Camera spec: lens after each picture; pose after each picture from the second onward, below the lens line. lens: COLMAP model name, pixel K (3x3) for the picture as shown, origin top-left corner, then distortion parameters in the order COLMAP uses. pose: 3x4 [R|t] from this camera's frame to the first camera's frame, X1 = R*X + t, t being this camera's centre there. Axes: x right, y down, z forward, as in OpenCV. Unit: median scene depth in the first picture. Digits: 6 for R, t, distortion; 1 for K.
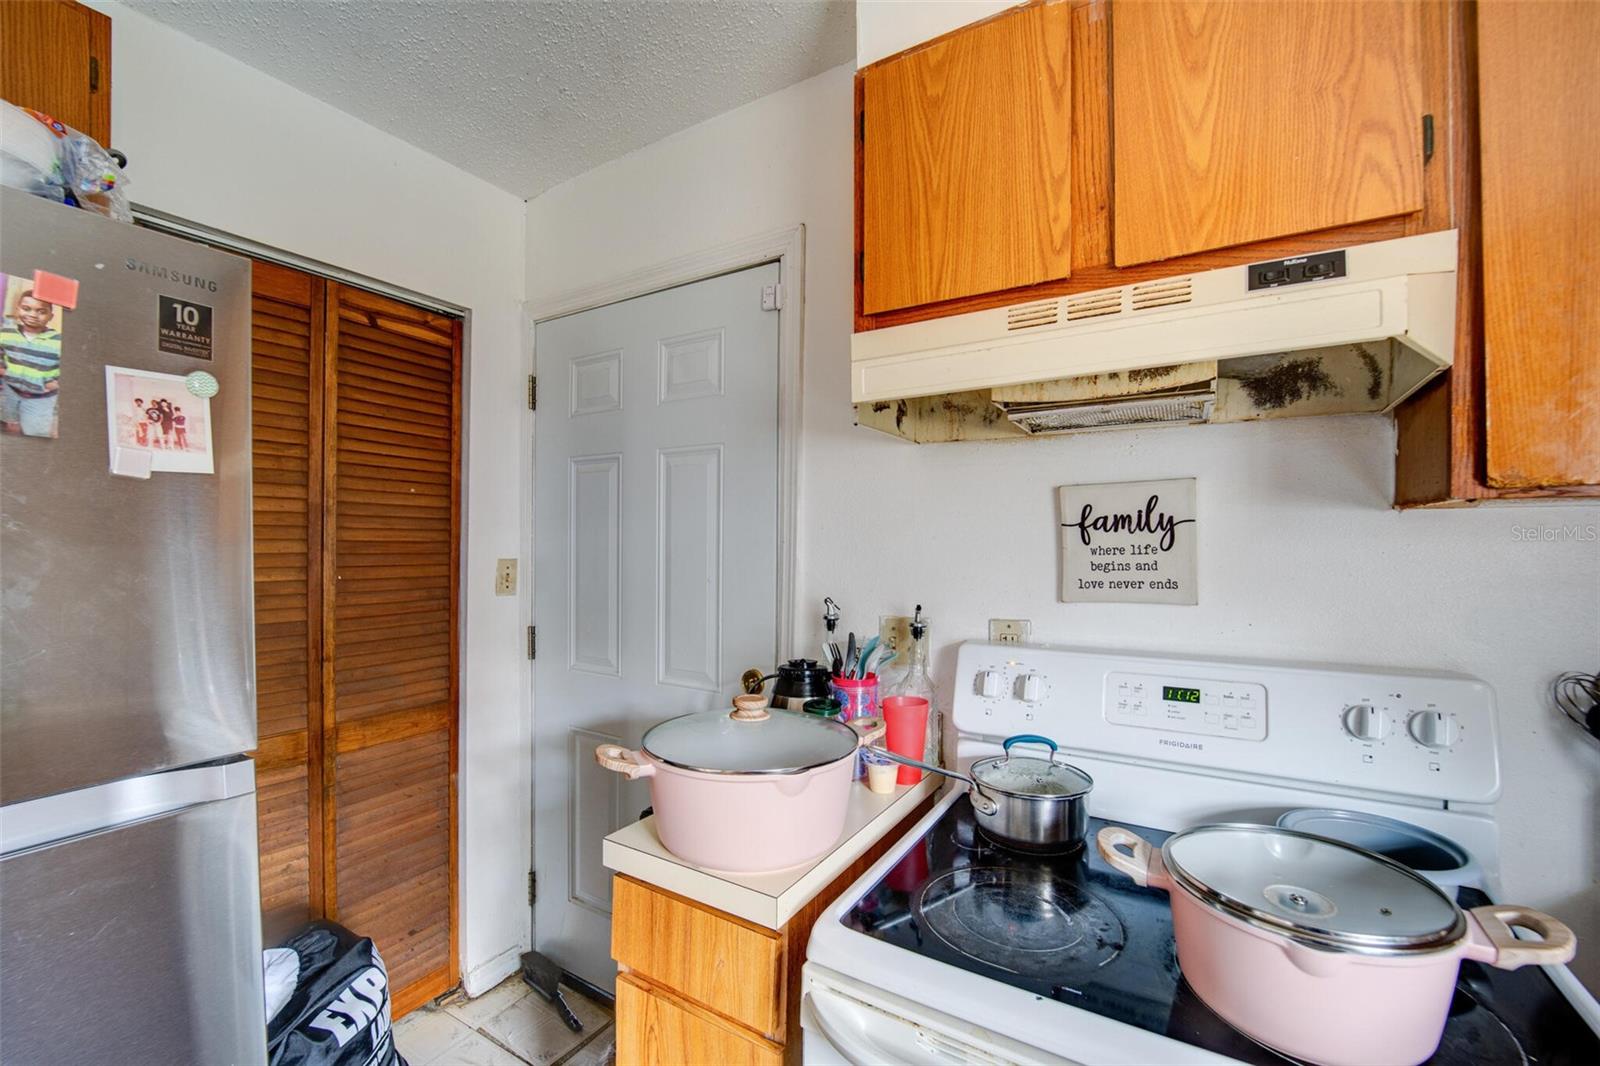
lens RADIAL K [[636.3, 0, 799.0], [0, 636.3, 548.3], [0, 0, 1]] dist [-0.019125, -0.000074]
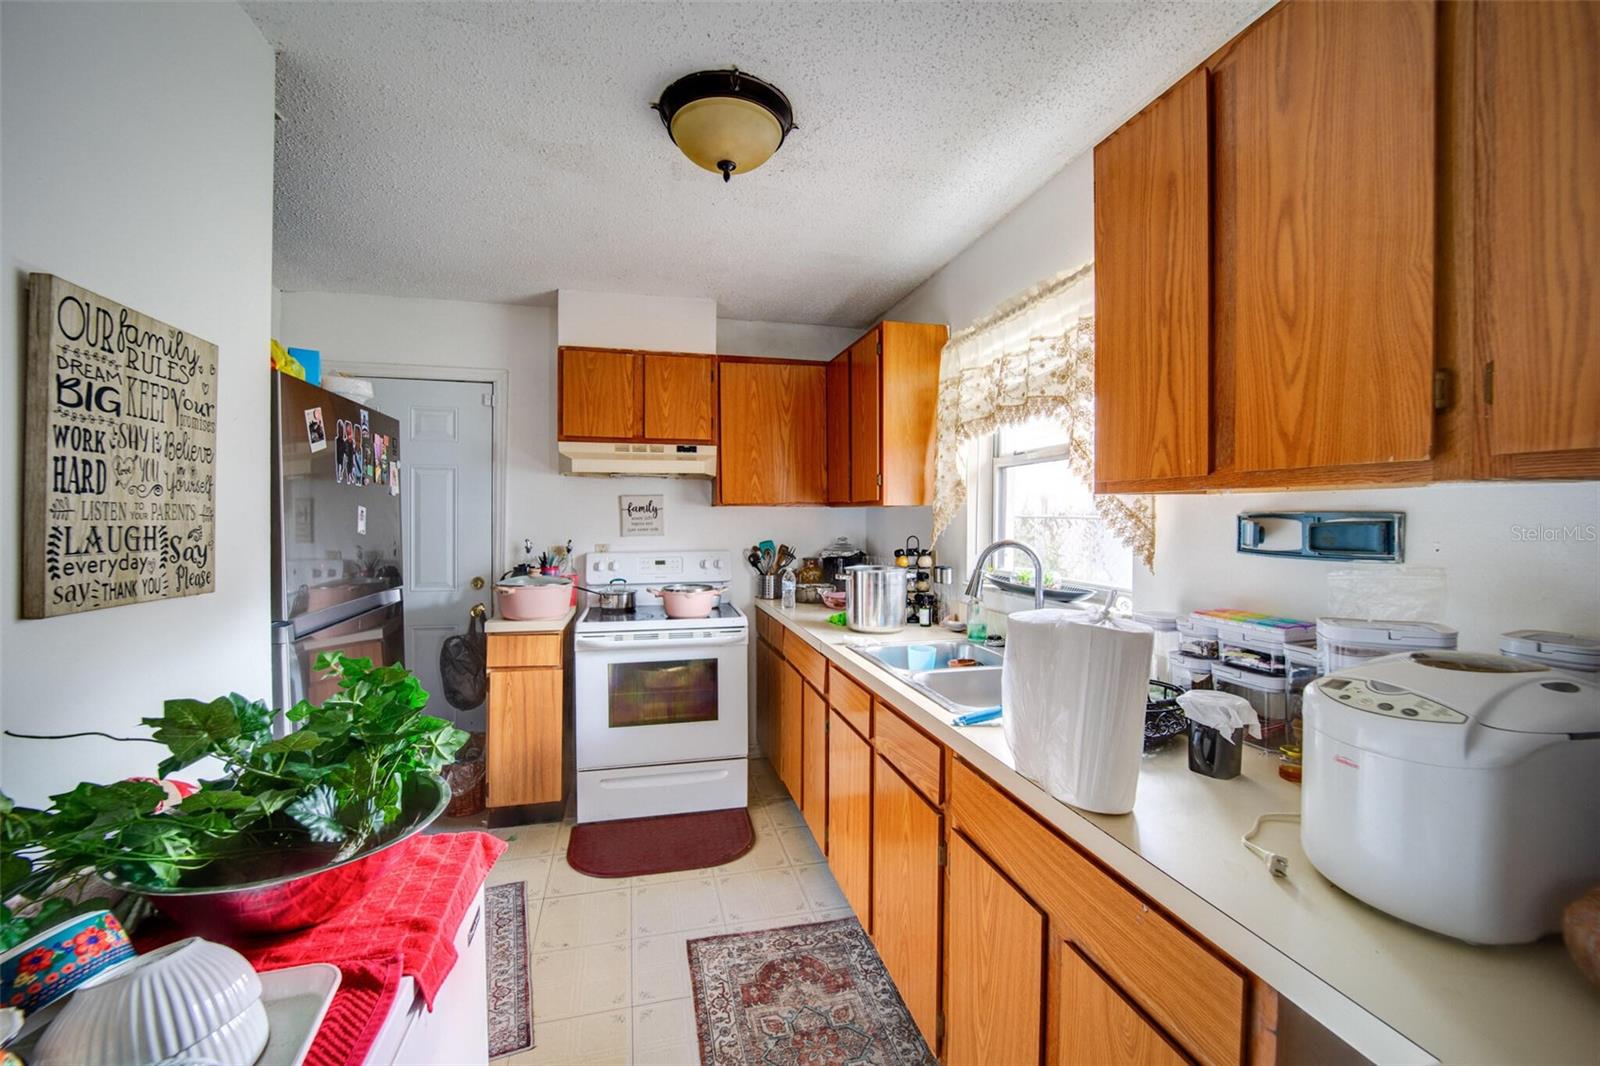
lens RADIAL K [[636.3, 0, 799.0], [0, 636.3, 548.3], [0, 0, 1]] dist [-0.019125, -0.000074]
pose [[0.700222, -0.034697, 0.713081, -1.363297], [0.000031, 0.998820, 0.048570, -0.002000], [-0.713925, -0.033988, 0.699397, -1.993074]]
